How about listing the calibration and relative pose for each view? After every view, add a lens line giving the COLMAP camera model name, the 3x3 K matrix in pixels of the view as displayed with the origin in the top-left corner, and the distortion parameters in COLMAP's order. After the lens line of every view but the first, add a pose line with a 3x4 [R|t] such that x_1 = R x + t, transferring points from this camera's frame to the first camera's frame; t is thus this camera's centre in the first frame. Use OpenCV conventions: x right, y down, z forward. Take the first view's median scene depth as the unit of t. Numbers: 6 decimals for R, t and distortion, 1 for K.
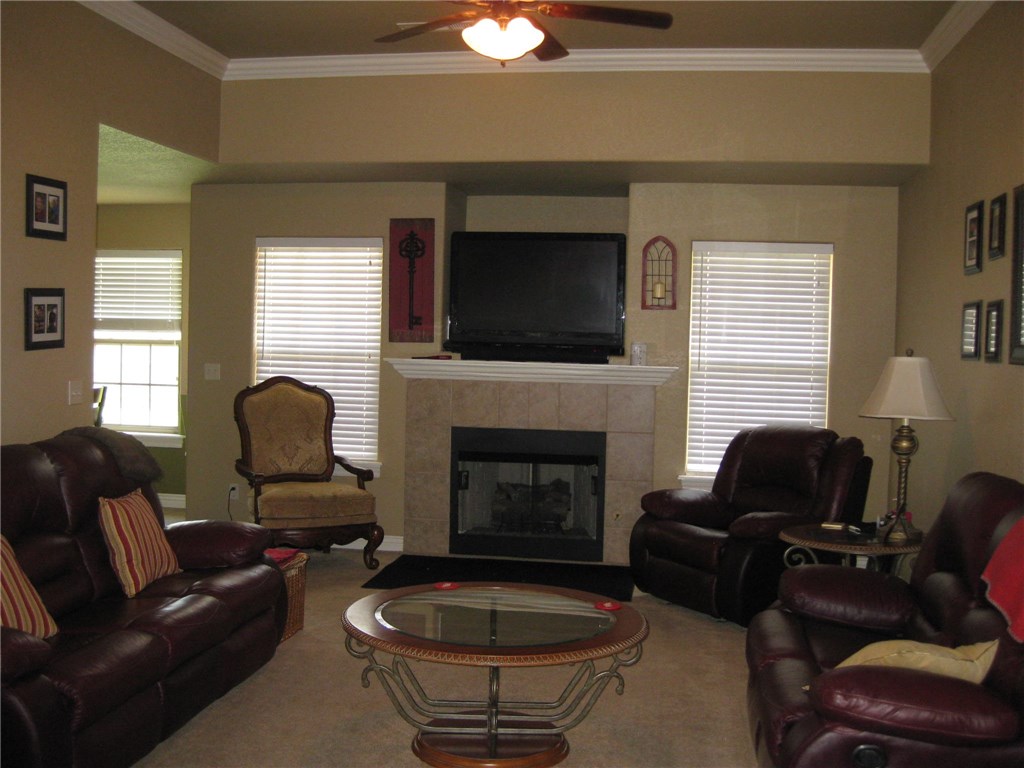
lens RADIAL K [[1125.6, 0, 522.7], [0, 1125.6, 376.0], [0, 0, 1]] dist [-0.186155, 0.153646]
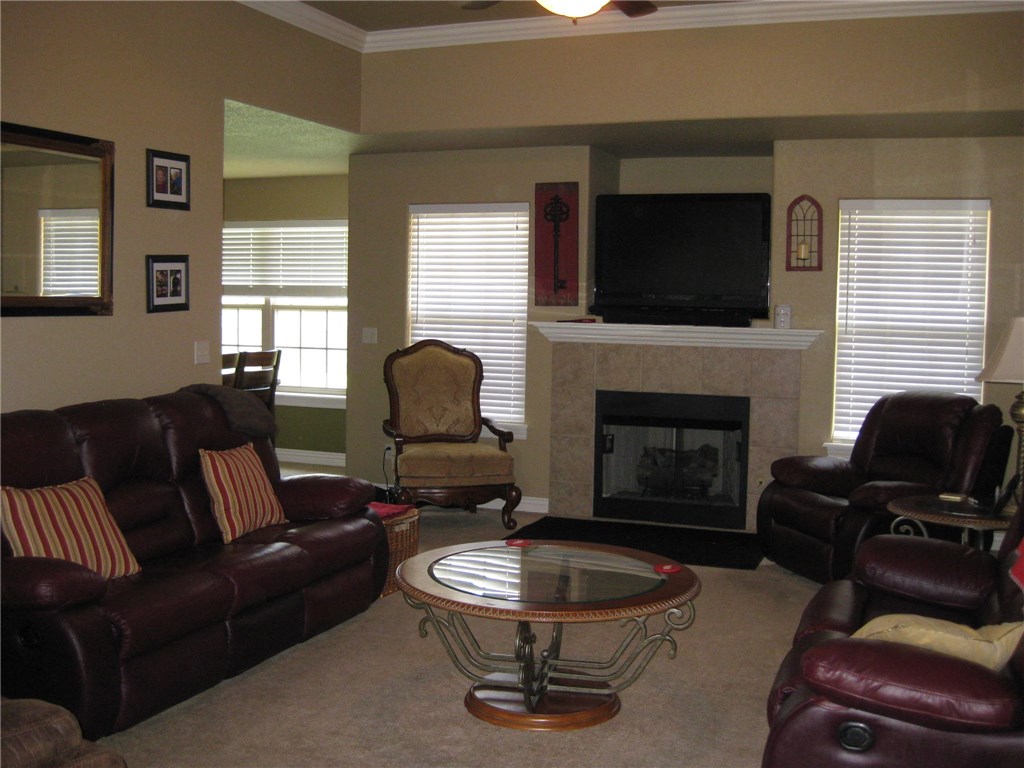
lens RADIAL K [[1125.6, 0, 522.7], [0, 1125.6, 376.0], [0, 0, 1]] dist [-0.186155, 0.153646]
pose [[0.975573, 0.007706, -0.219539, 0.095075], [-0.001775, 0.999628, 0.027200, 0.005614], [0.219667, -0.026146, 0.975224, 0.009995]]
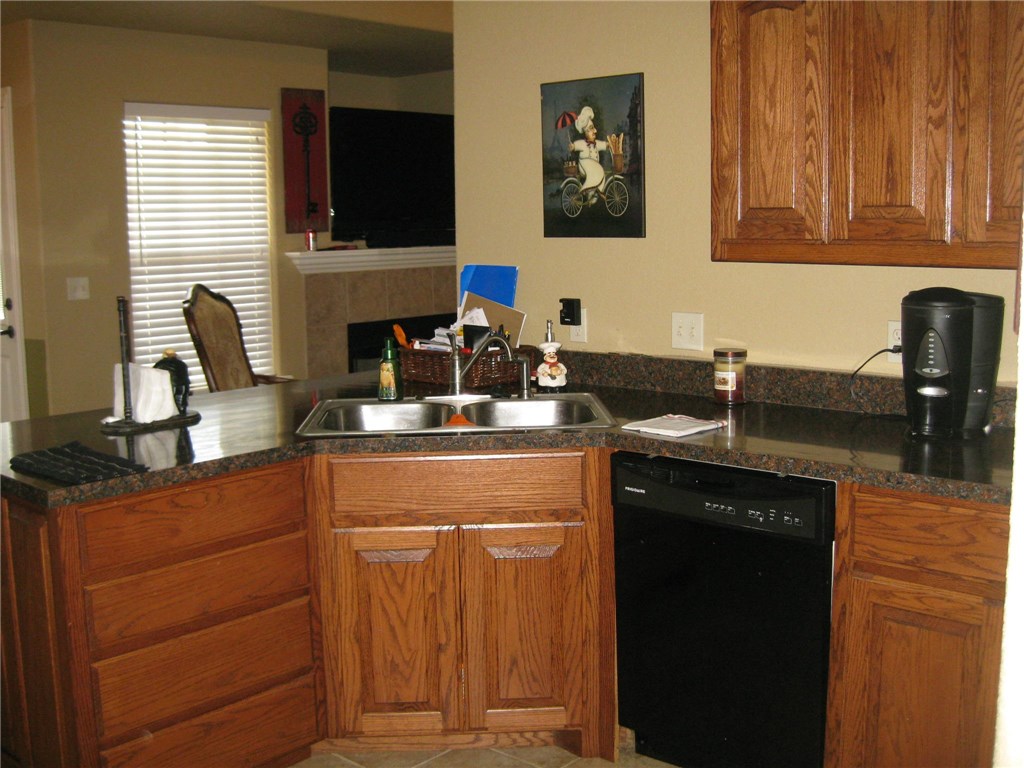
lens RADIAL K [[1125.6, 0, 522.7], [0, 1125.6, 376.0], [0, 0, 1]] dist [-0.186155, 0.153646]
pose [[0.539155, -0.145666, 0.829514, -0.760469], [0.064361, 0.989175, 0.131871, -0.023913], [-0.839744, -0.017711, 0.542694, 0.399377]]
